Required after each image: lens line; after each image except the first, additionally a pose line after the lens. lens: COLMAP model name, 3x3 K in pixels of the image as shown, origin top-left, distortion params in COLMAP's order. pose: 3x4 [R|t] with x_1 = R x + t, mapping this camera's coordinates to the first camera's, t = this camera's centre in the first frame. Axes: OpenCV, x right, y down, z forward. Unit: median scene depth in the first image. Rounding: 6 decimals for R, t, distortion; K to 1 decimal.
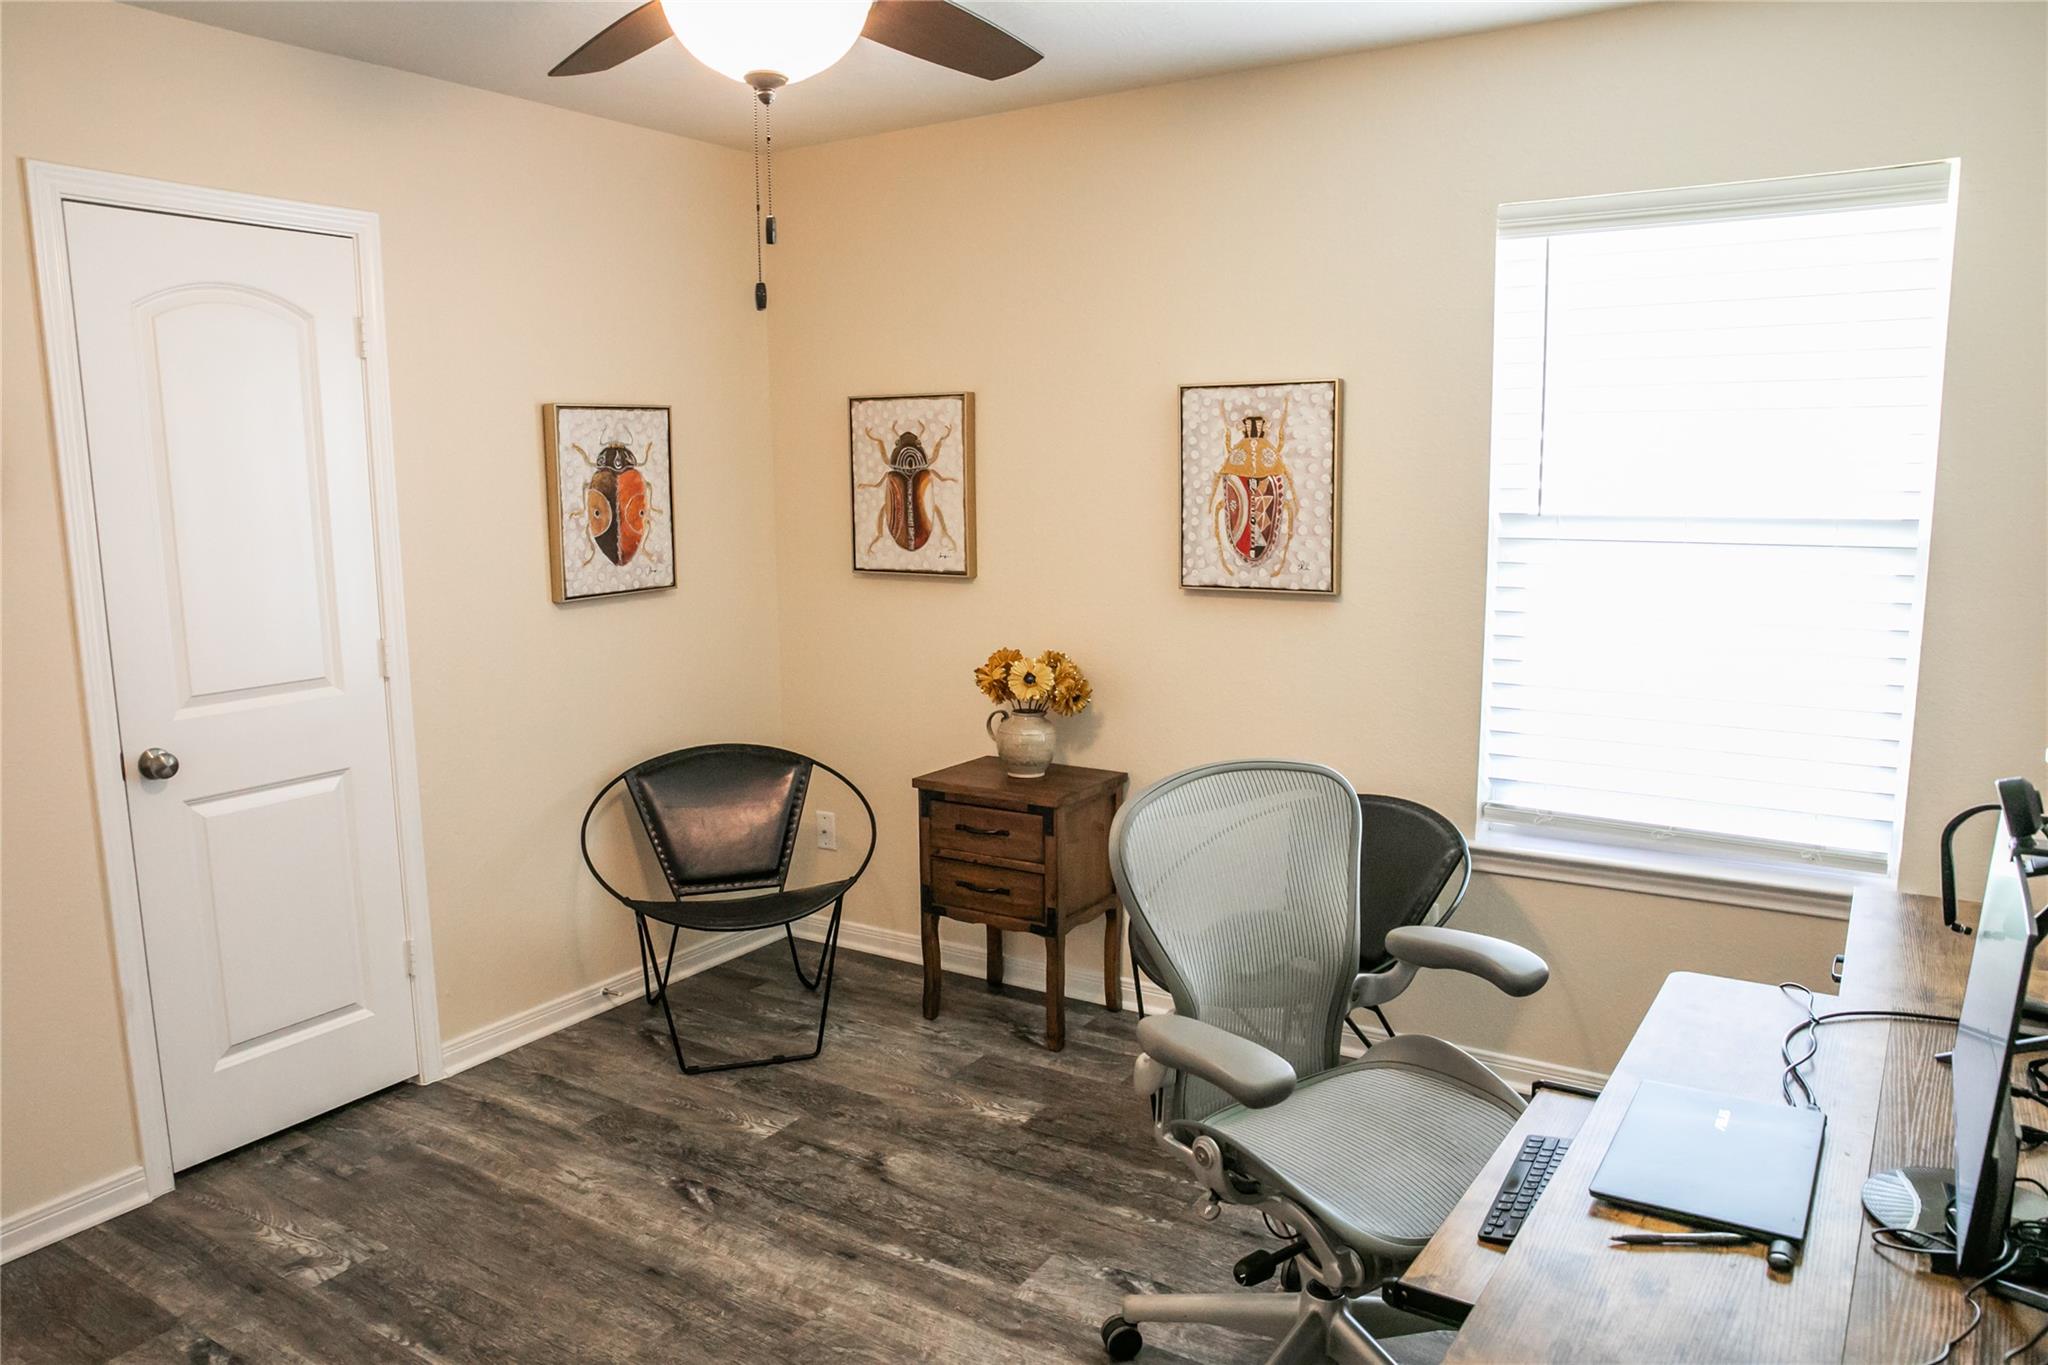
lens RADIAL K [[1400.2, 0, 978.9], [0, 1400.2, 690.4], [0, 0, 1]] dist [-0.110719, 0.083530]
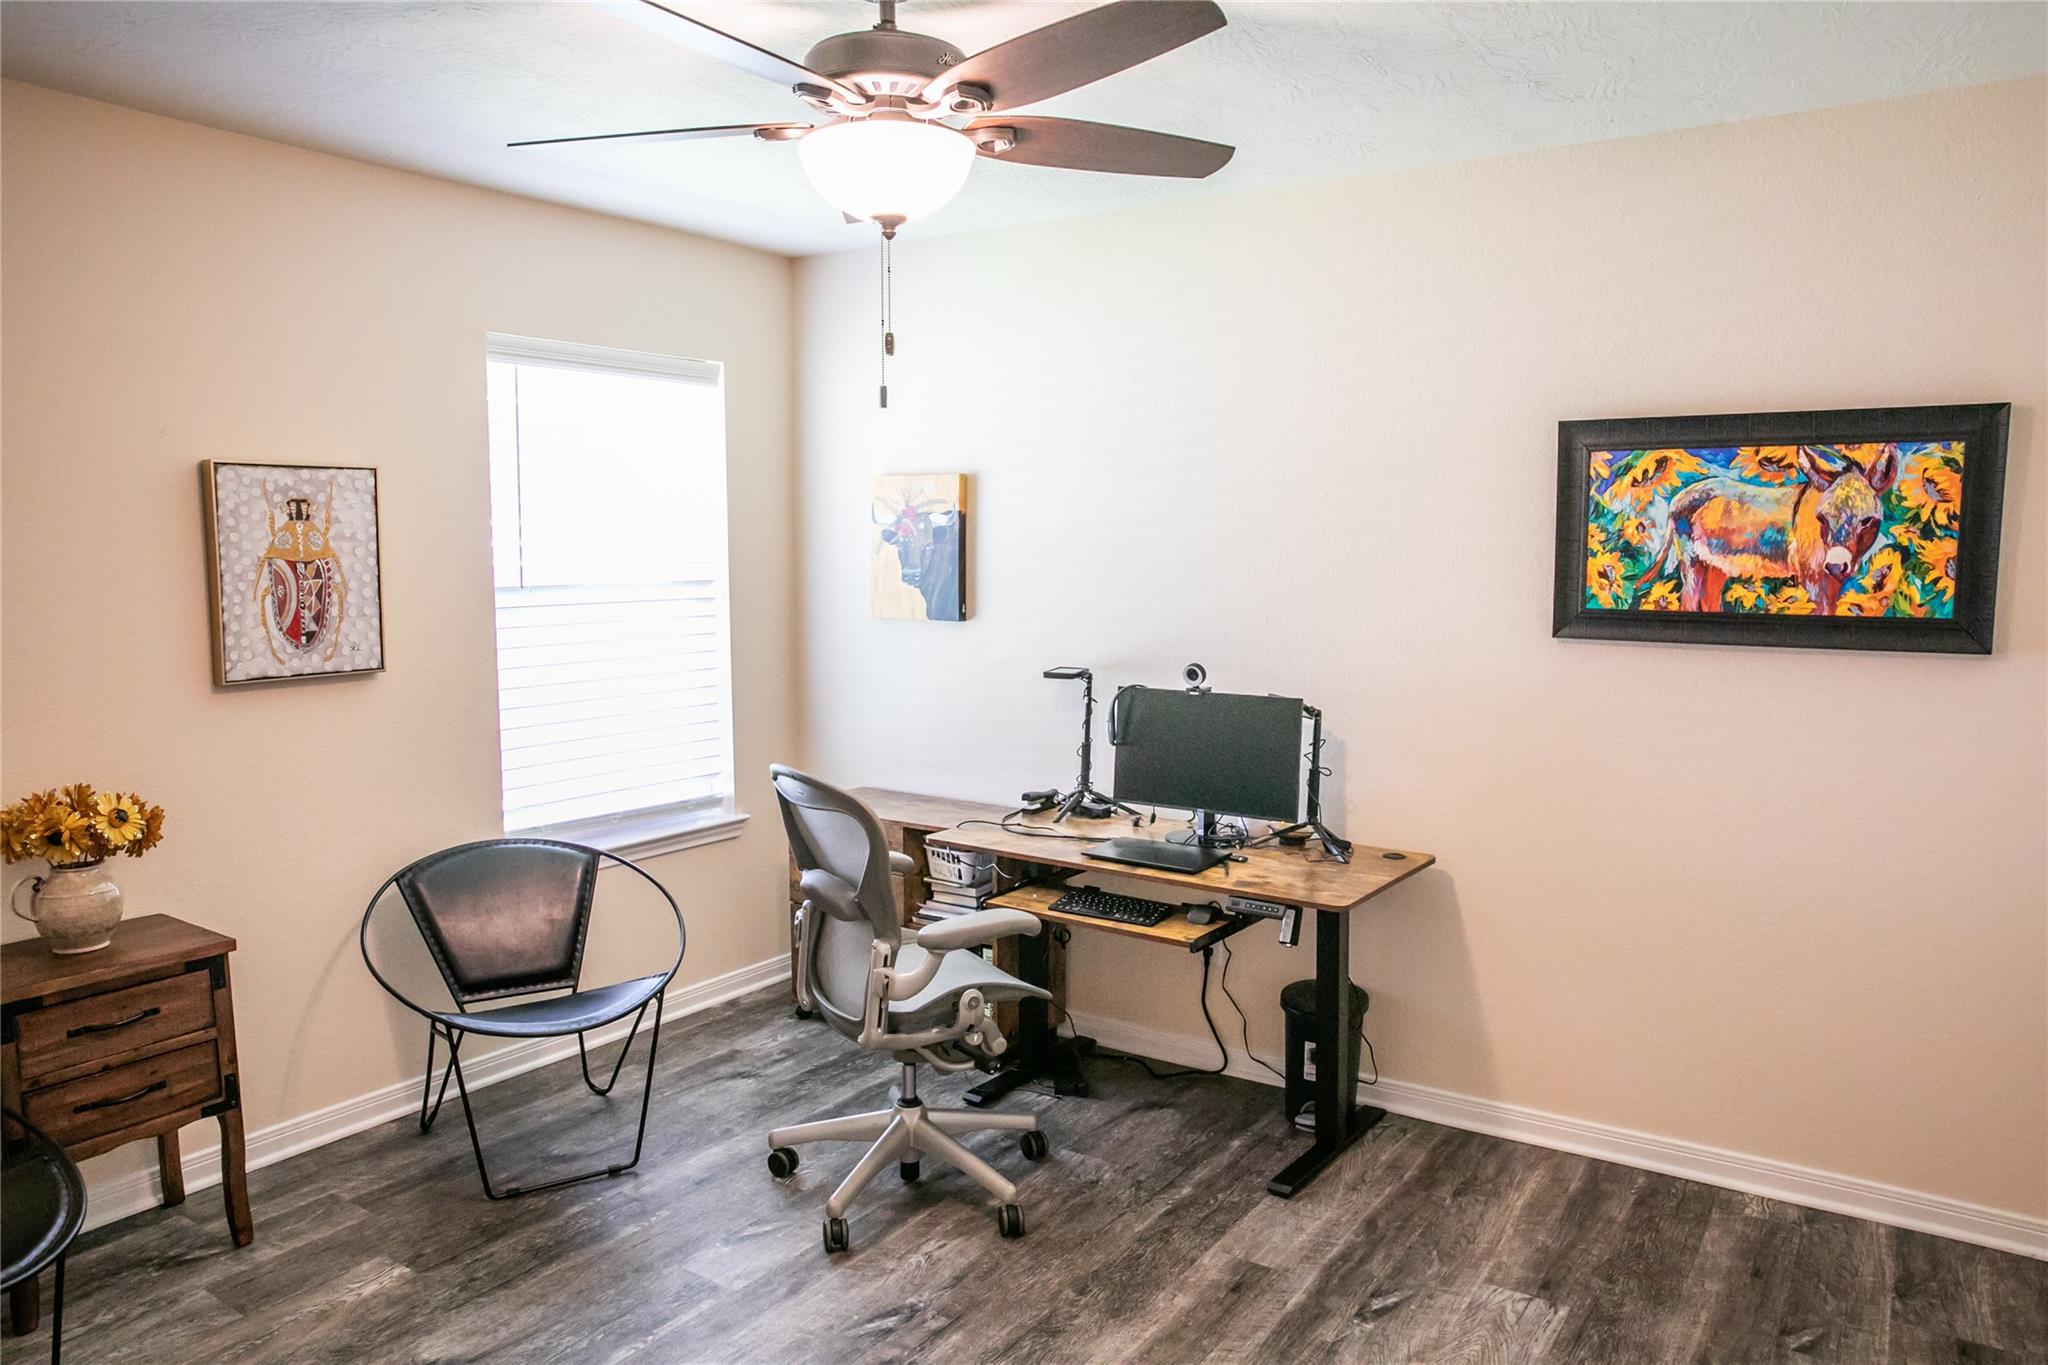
lens RADIAL K [[1400.2, 0, 999.2], [0, 1400.2, 695.1], [0, 0, 1]] dist [-0.110719, 0.083530]
pose [[0.029165, -0.097134, 0.994844, -0.748970], [0.159578, 0.982955, 0.091295, -0.070664], [-0.986754, 0.156093, 0.044169, 0.492480]]
